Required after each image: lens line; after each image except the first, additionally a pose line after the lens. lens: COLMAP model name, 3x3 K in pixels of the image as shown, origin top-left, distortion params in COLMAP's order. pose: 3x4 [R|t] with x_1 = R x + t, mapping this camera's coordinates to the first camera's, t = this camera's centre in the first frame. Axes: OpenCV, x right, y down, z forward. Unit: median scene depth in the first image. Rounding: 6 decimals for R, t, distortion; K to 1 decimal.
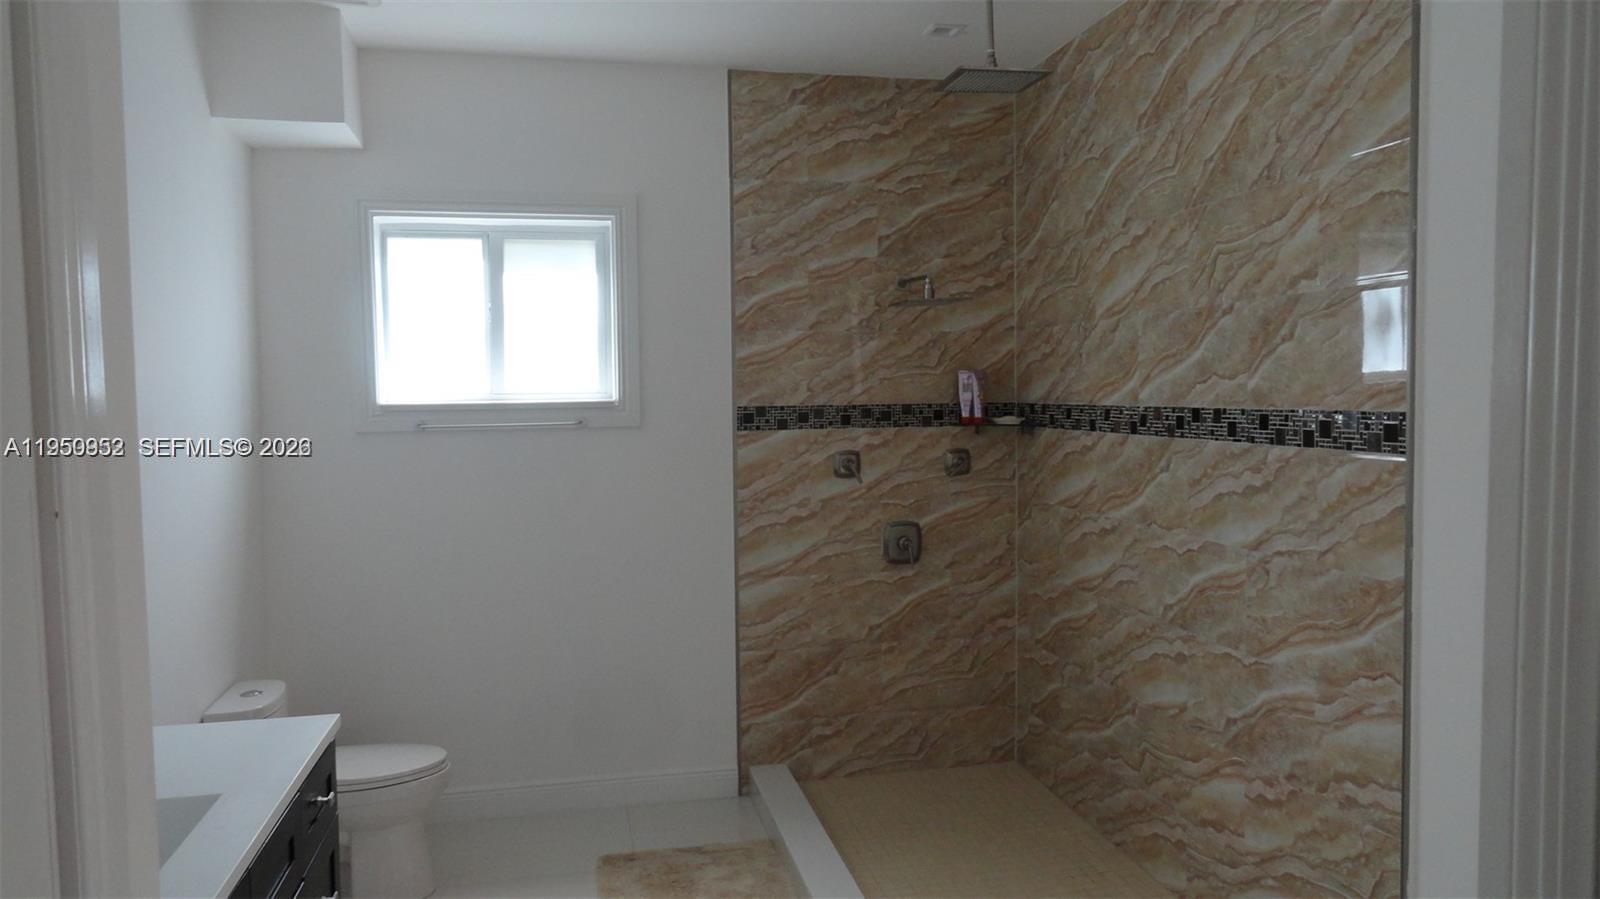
lens RADIAL K [[1105.2, 0, 798.9], [0, 1105.2, 445.9], [0, 0, 1]] dist [-0.005618, 0.008557]
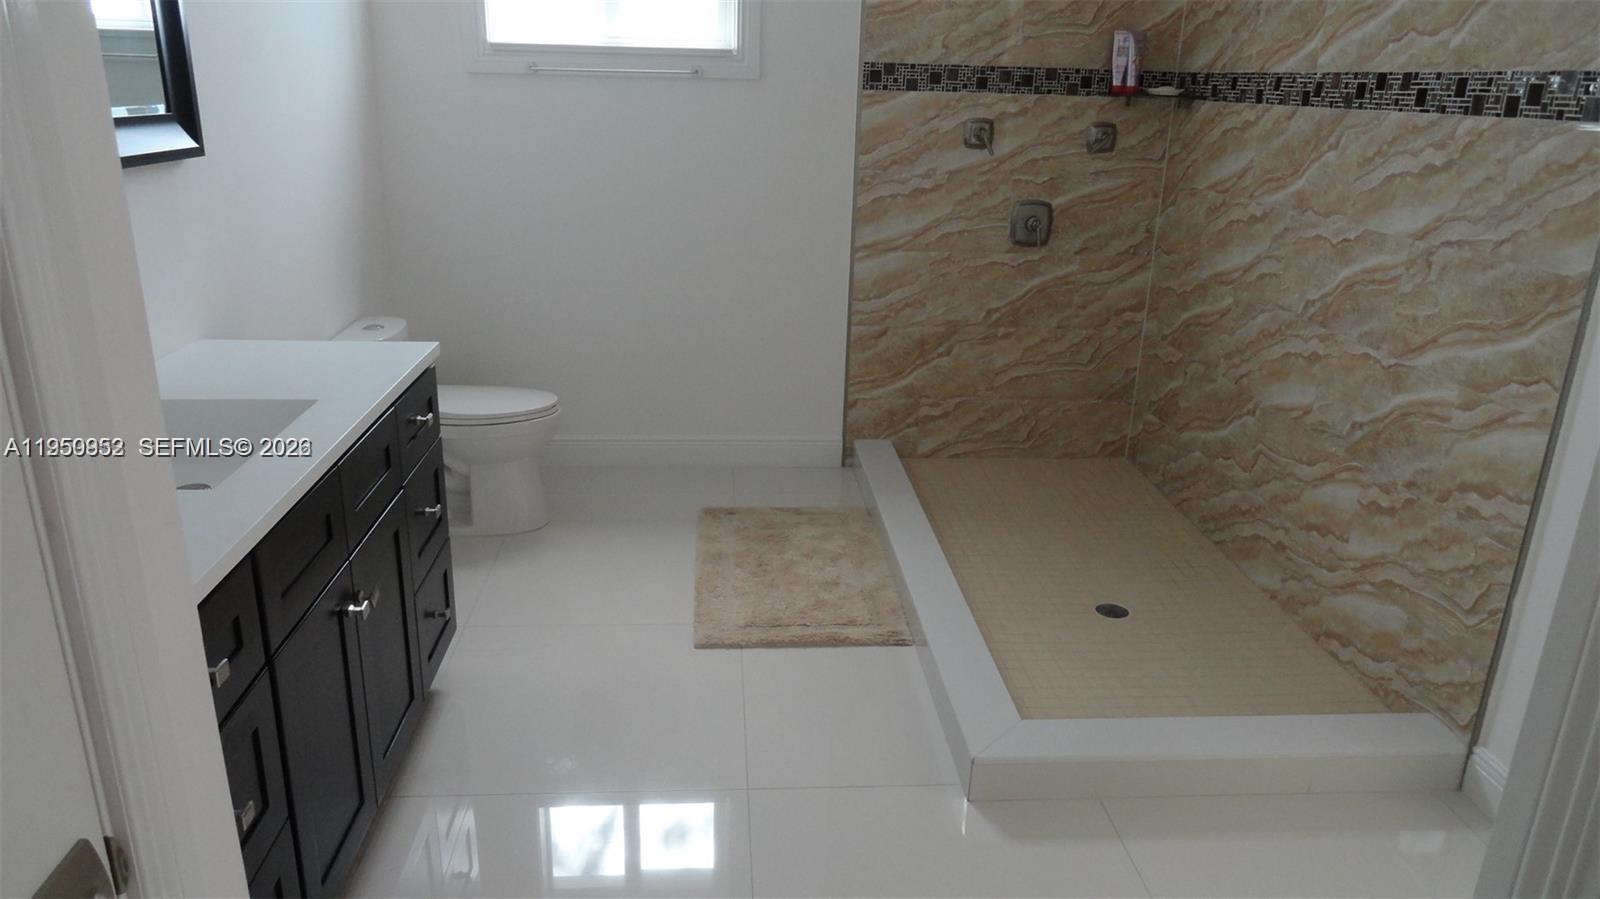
lens RADIAL K [[1105.2, 0, 795.4], [0, 1105.2, 450.0], [0, 0, 1]] dist [-0.005618, 0.008557]
pose [[0.989303, 0.083296, -0.119757, 0.031092], [-0.047675, 0.960485, 0.274218, 0.031890], [0.137866, -0.265575, 0.954182, 0.032802]]
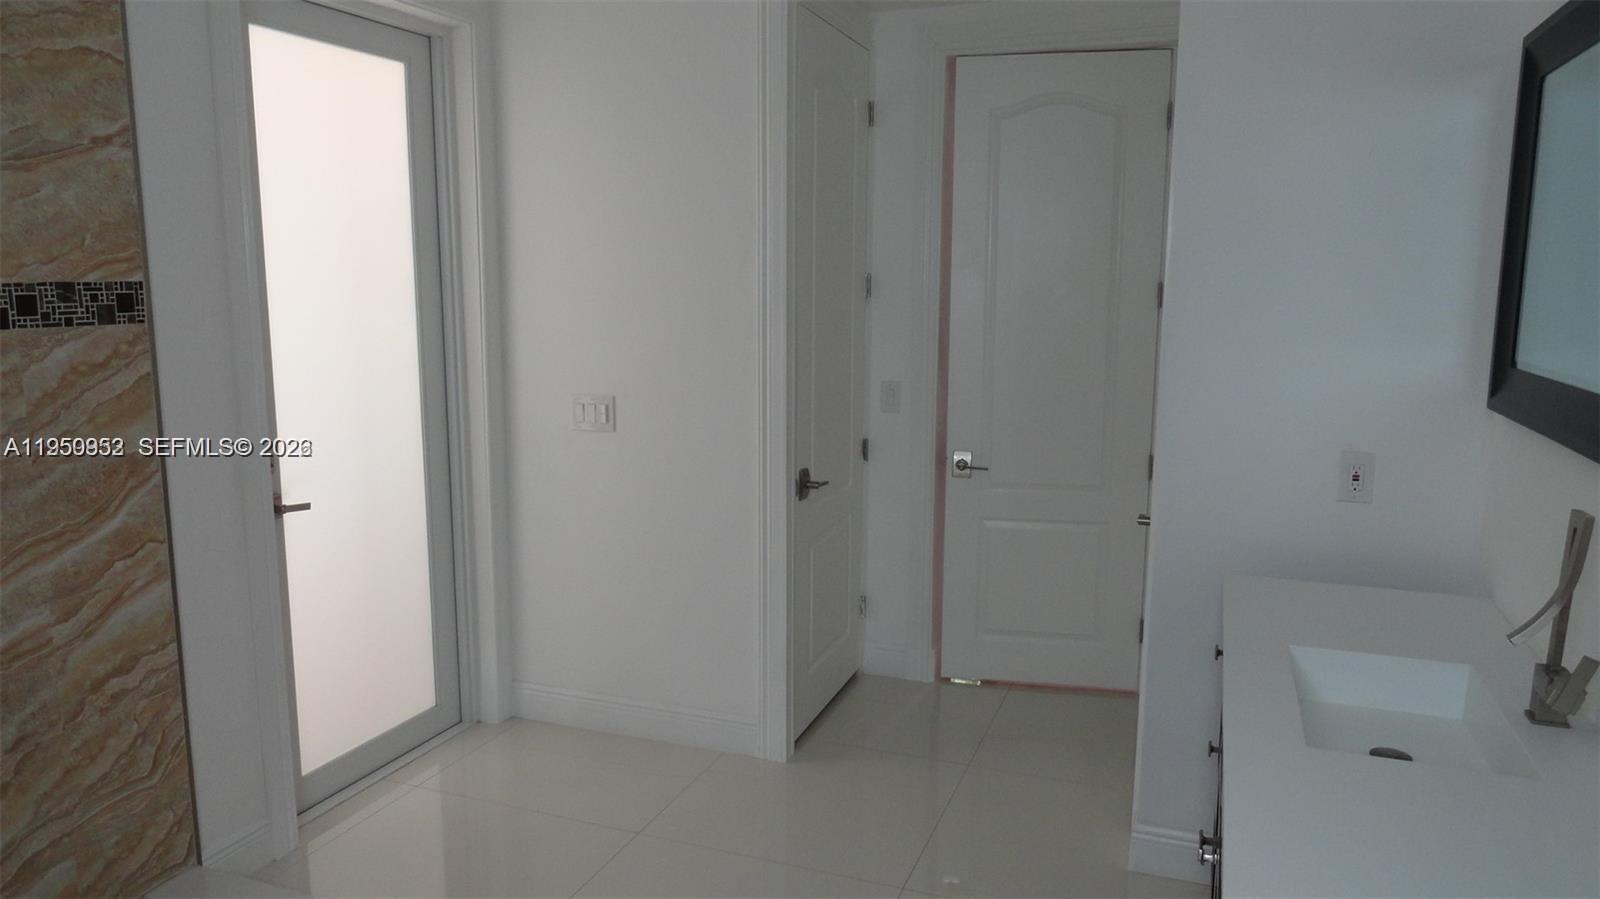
lens RADIAL K [[1105.2, 0, 796.3], [0, 1105.2, 455.6], [0, 0, 1]] dist [-0.005618, 0.008557]
pose [[-0.838489, -0.074948, 0.539740, -0.370392], [0.040223, 0.979281, 0.198469, -0.035780], [-0.543432, 0.188124, -0.818102, 1.073341]]
